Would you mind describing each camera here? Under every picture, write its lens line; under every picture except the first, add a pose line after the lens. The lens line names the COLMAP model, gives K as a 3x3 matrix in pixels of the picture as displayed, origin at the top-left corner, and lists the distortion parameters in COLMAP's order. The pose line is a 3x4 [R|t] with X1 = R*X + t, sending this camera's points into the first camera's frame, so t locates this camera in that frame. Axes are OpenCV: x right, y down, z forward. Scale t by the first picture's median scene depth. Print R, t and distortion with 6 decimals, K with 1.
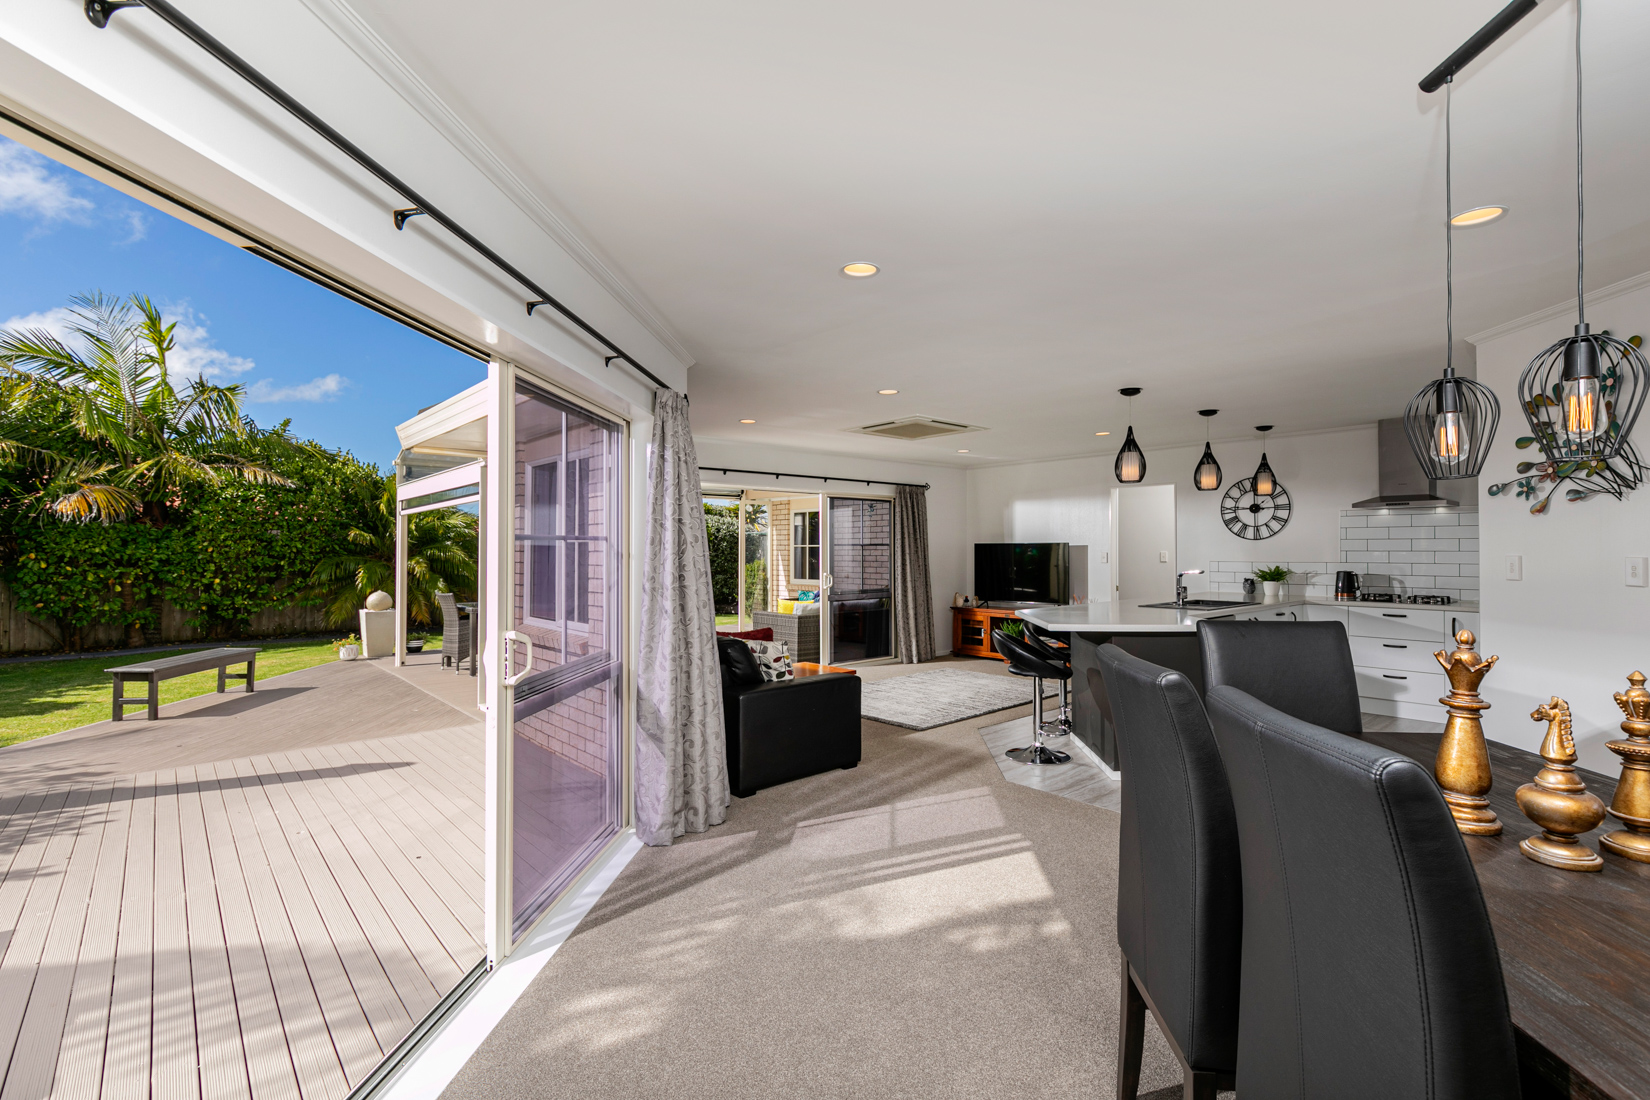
lens RADIAL K [[708.0, 0, 840.9], [0, 708.0, 578.4], [0, 0, 1]] dist [-0.000309, -0.000057]
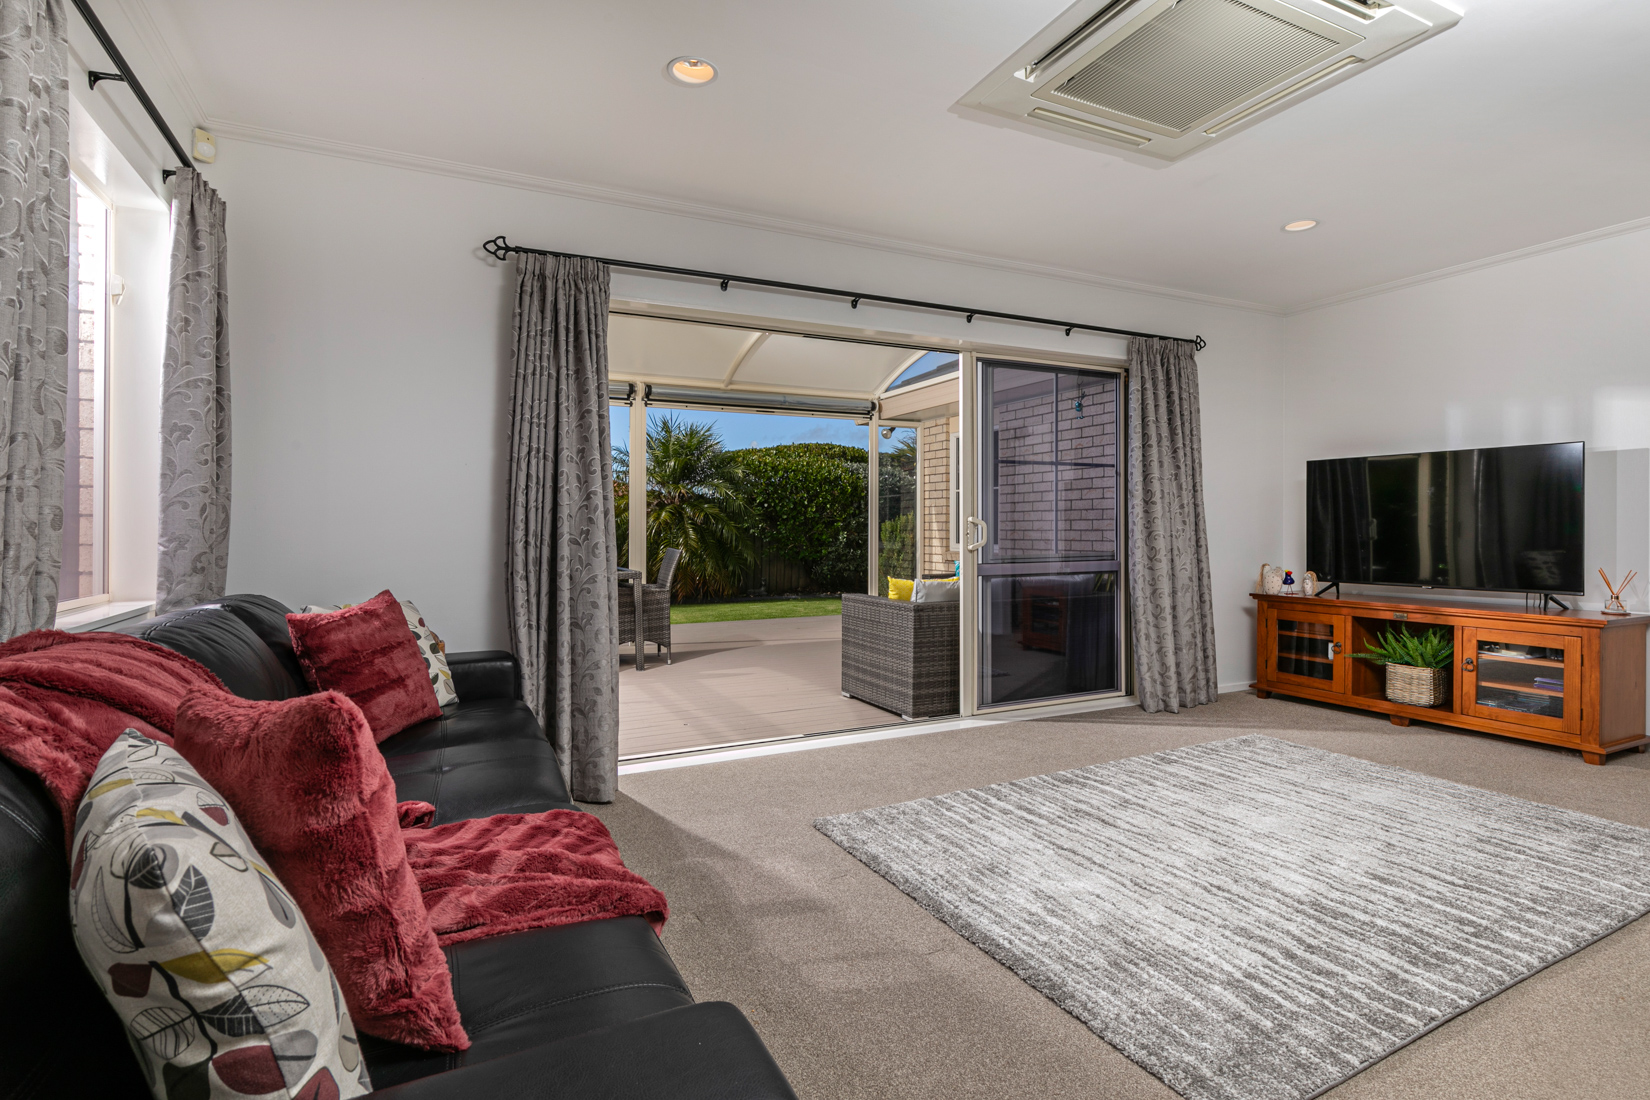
lens RADIAL K [[787.4, 0, 818.3], [0, 787.4, 539.0], [0, 0, 1]] dist [-0.005609, 0.001417]
pose [[0.954499, 0.000823, -0.298214, 0.041310], [-0.007147, 0.999772, -0.020118, 0.020705], [0.298129, 0.021334, 0.954287, 0.507247]]
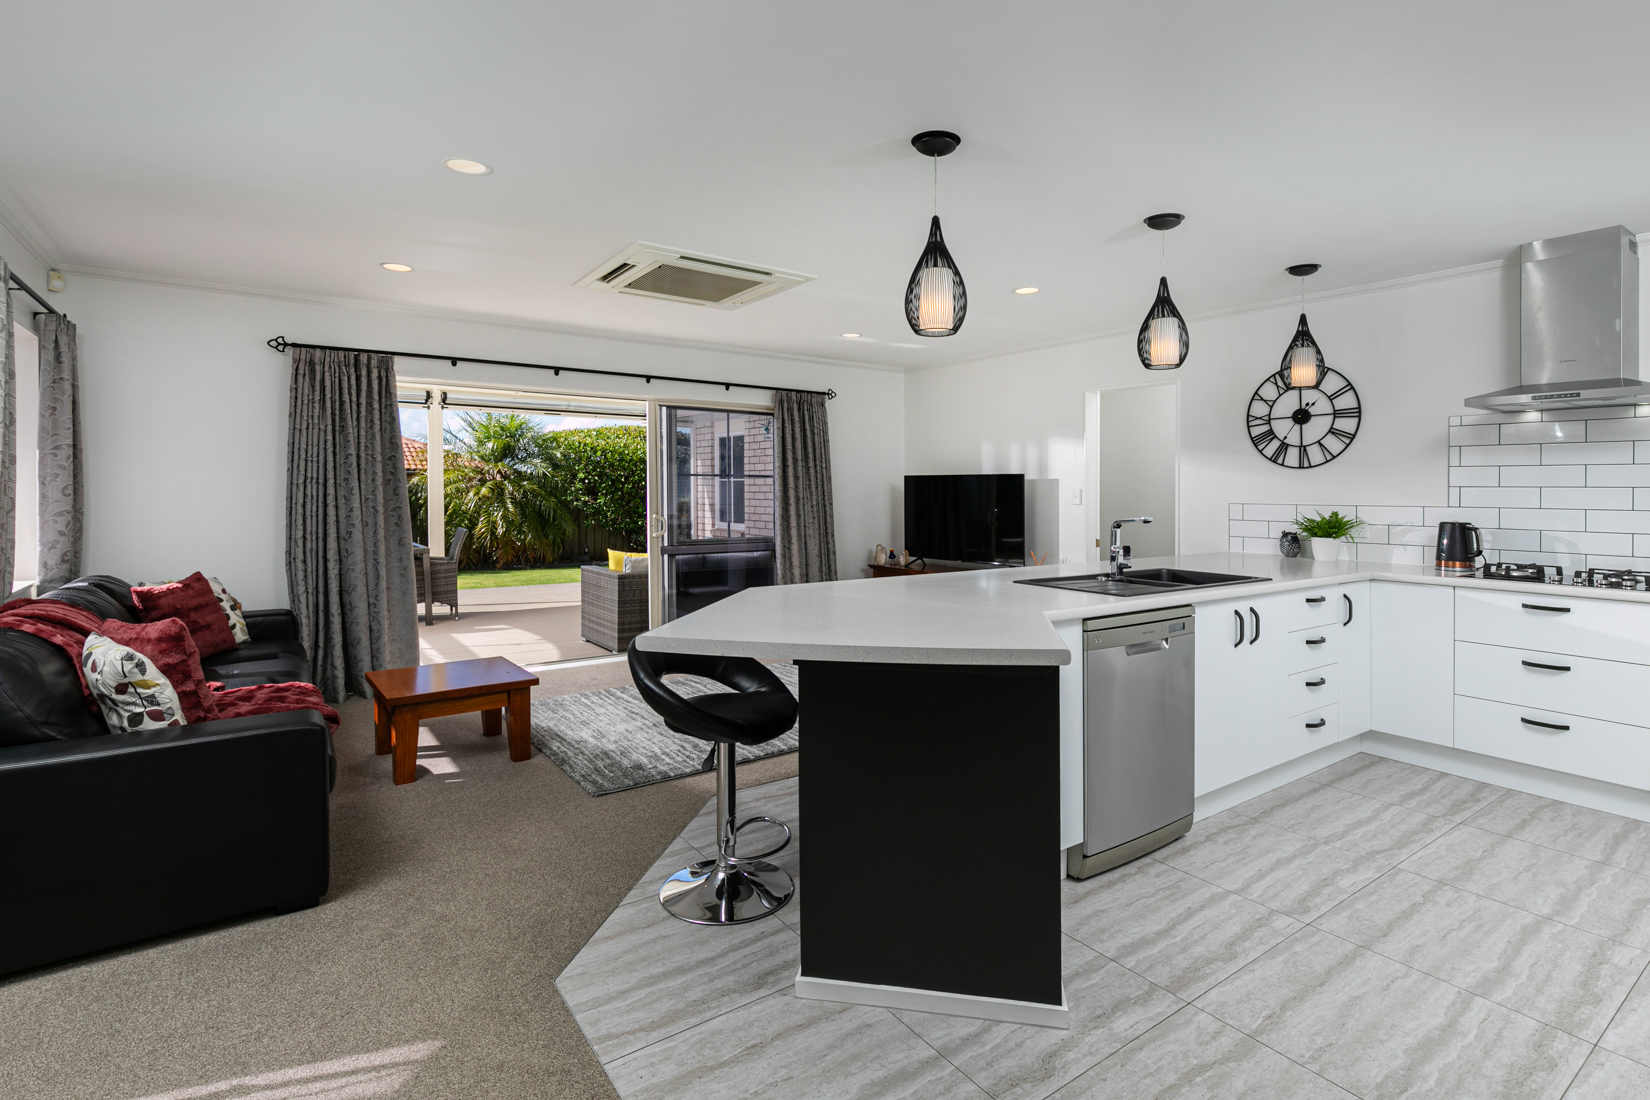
lens RADIAL K [[755.9, 0, 826.5], [0, 755.9, 528.4], [0, 0, 1]] dist [0.006946, -0.001225]
pose [[0.993463, 0.015047, -0.113163, 0.252341], [-0.013960, 0.999849, 0.010388, -0.004164], [0.113302, -0.008740, 0.993522, 0.304410]]
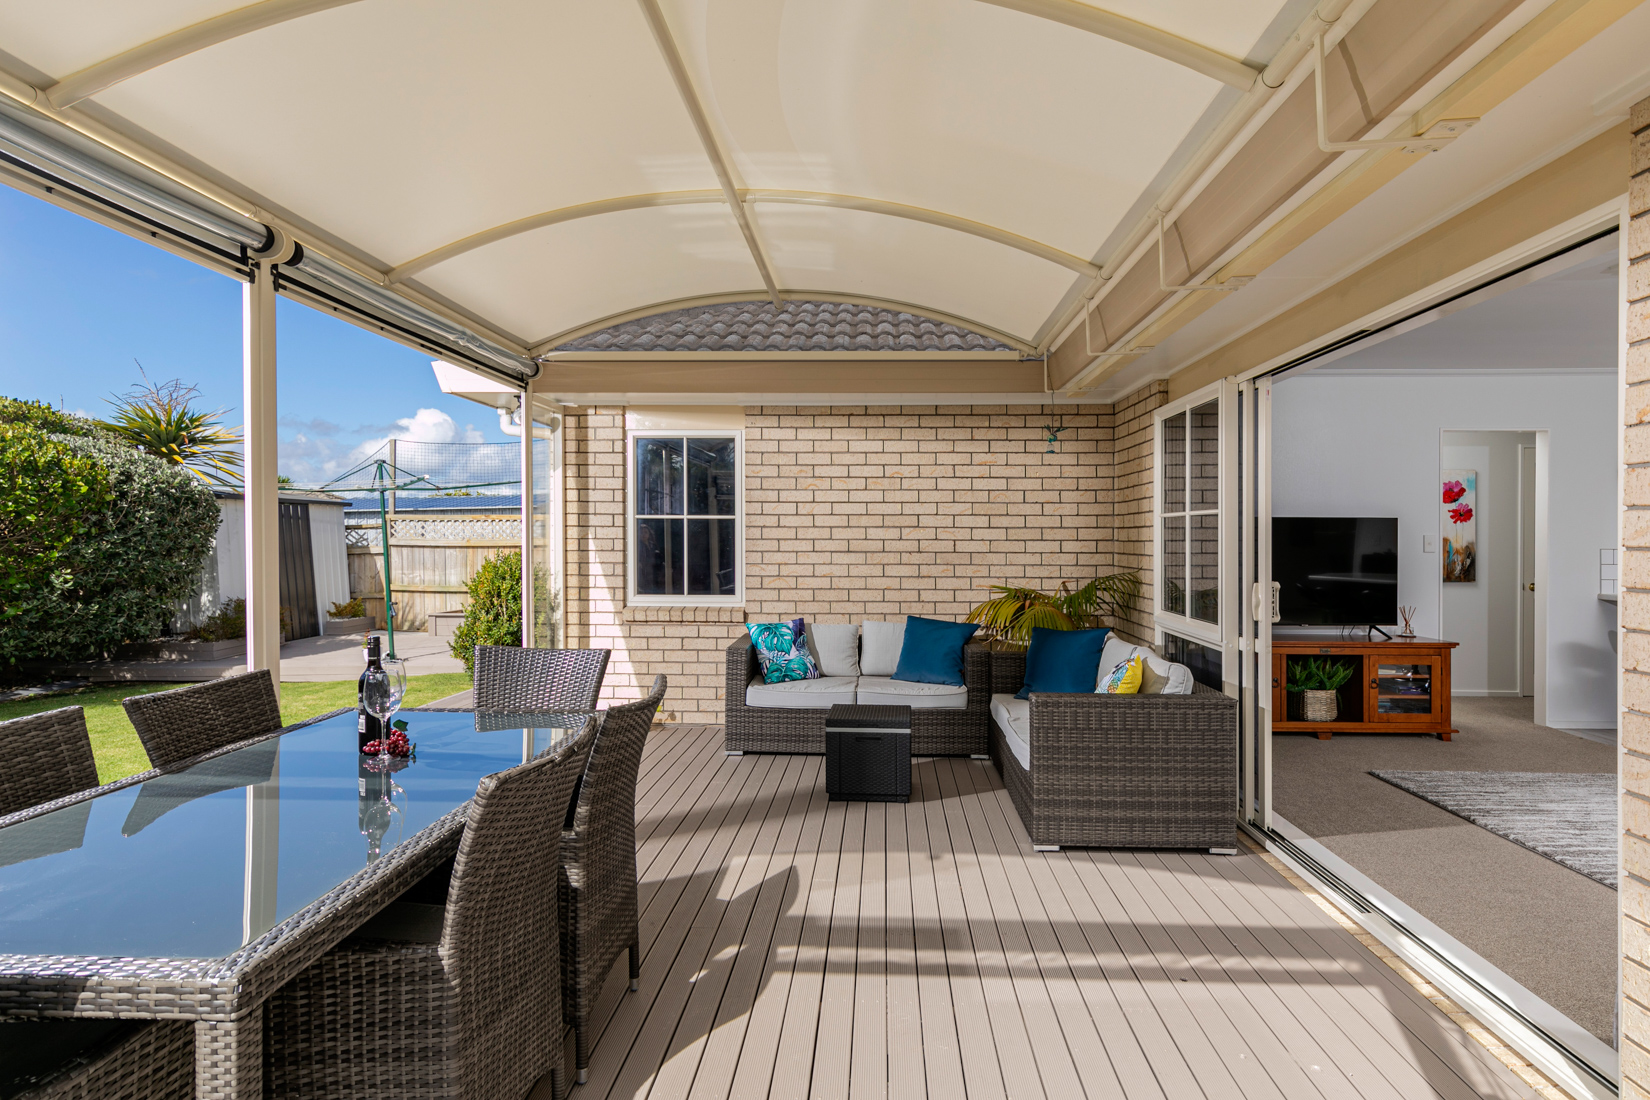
lens RADIAL K [[947.4, 0, 823.0], [0, 947.4, 561.4], [0, 0, 1]] dist [0.002998, -0.002981]
pose [[0.732288, -0.015337, 0.680822, -0.687265], [0.022402, 0.999748, -0.001575, -0.029309], [-0.680627, 0.016405, 0.732447, 0.908958]]
